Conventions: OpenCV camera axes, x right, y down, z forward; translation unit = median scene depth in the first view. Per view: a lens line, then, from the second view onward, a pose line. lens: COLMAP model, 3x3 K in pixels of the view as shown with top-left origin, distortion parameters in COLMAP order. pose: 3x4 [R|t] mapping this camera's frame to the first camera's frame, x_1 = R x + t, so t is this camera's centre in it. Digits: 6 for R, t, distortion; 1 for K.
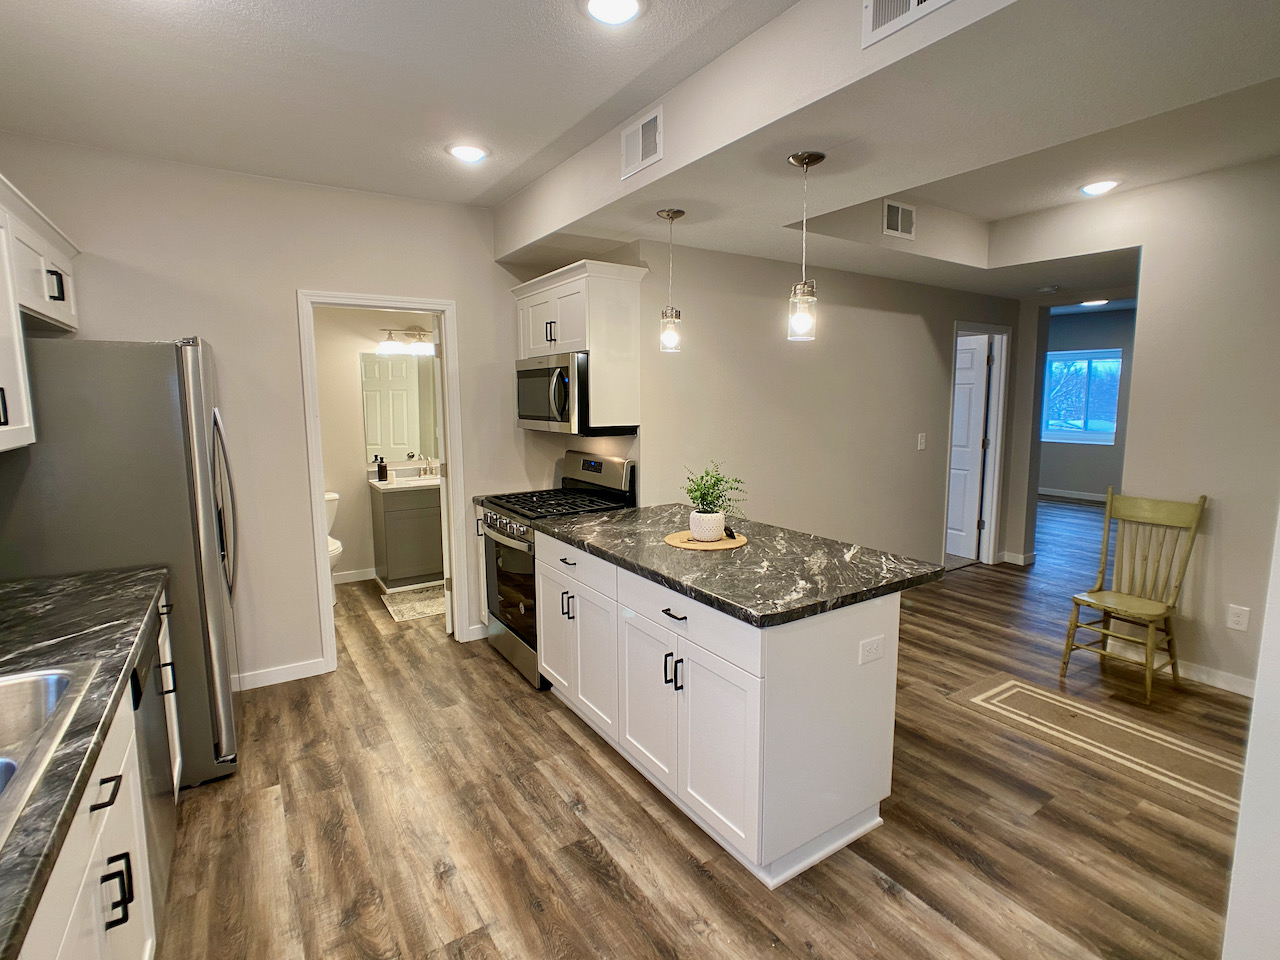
lens RADIAL K [[630.4, 0, 644.6], [0, 630.4, 471.2], [0, 0, 1]] dist [0.000416, -0.000243]
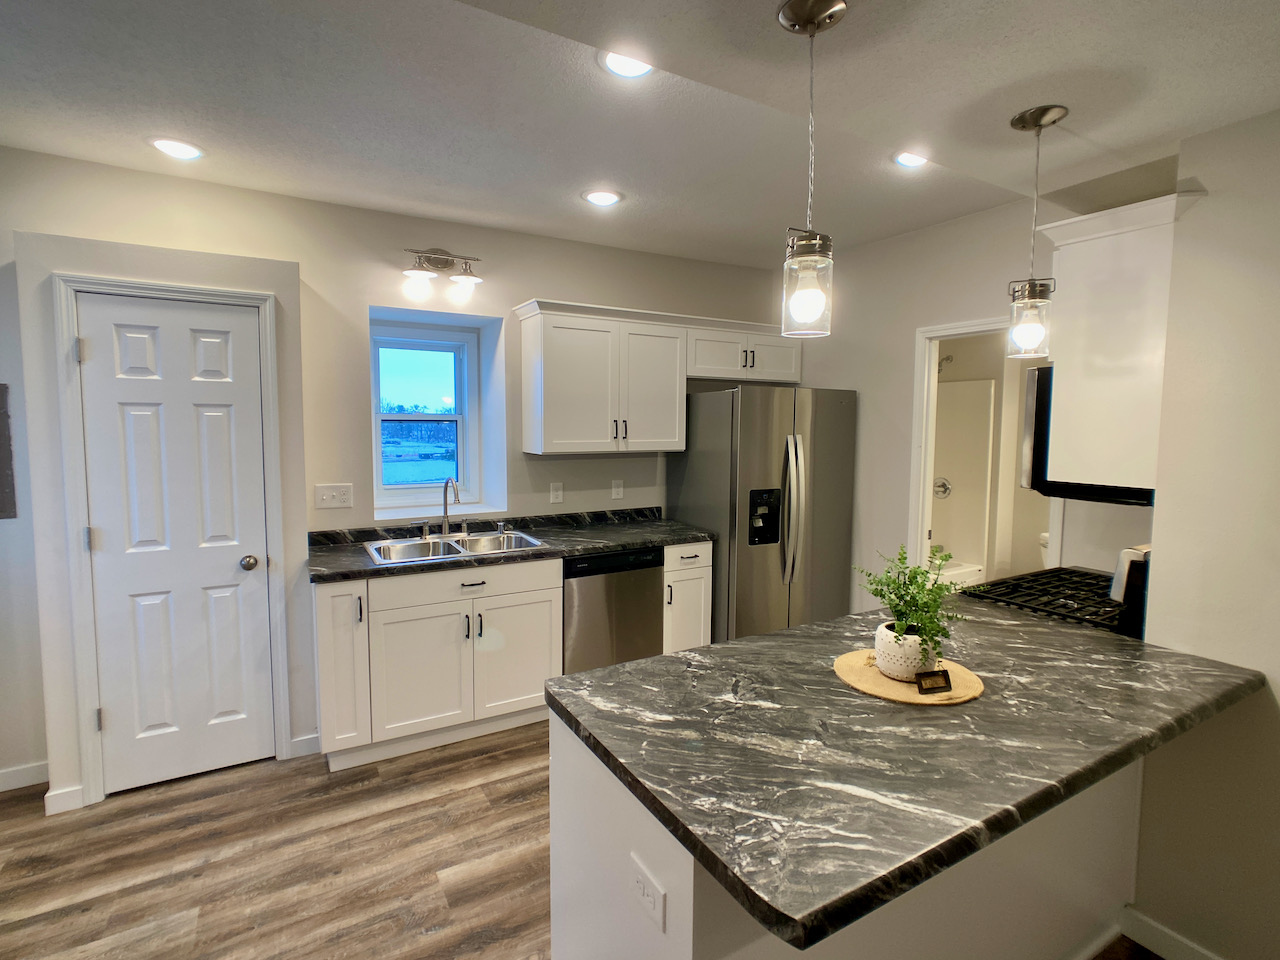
lens RADIAL K [[630.4, 0, 644.6], [0, 630.4, 471.2], [0, 0, 1]] dist [0.000416, -0.000243]
pose [[-0.044443, 0.088349, -0.995098, 0.821589], [-0.121587, 0.988199, 0.093166, -0.129202], [0.991585, 0.125131, -0.033177, 0.894507]]
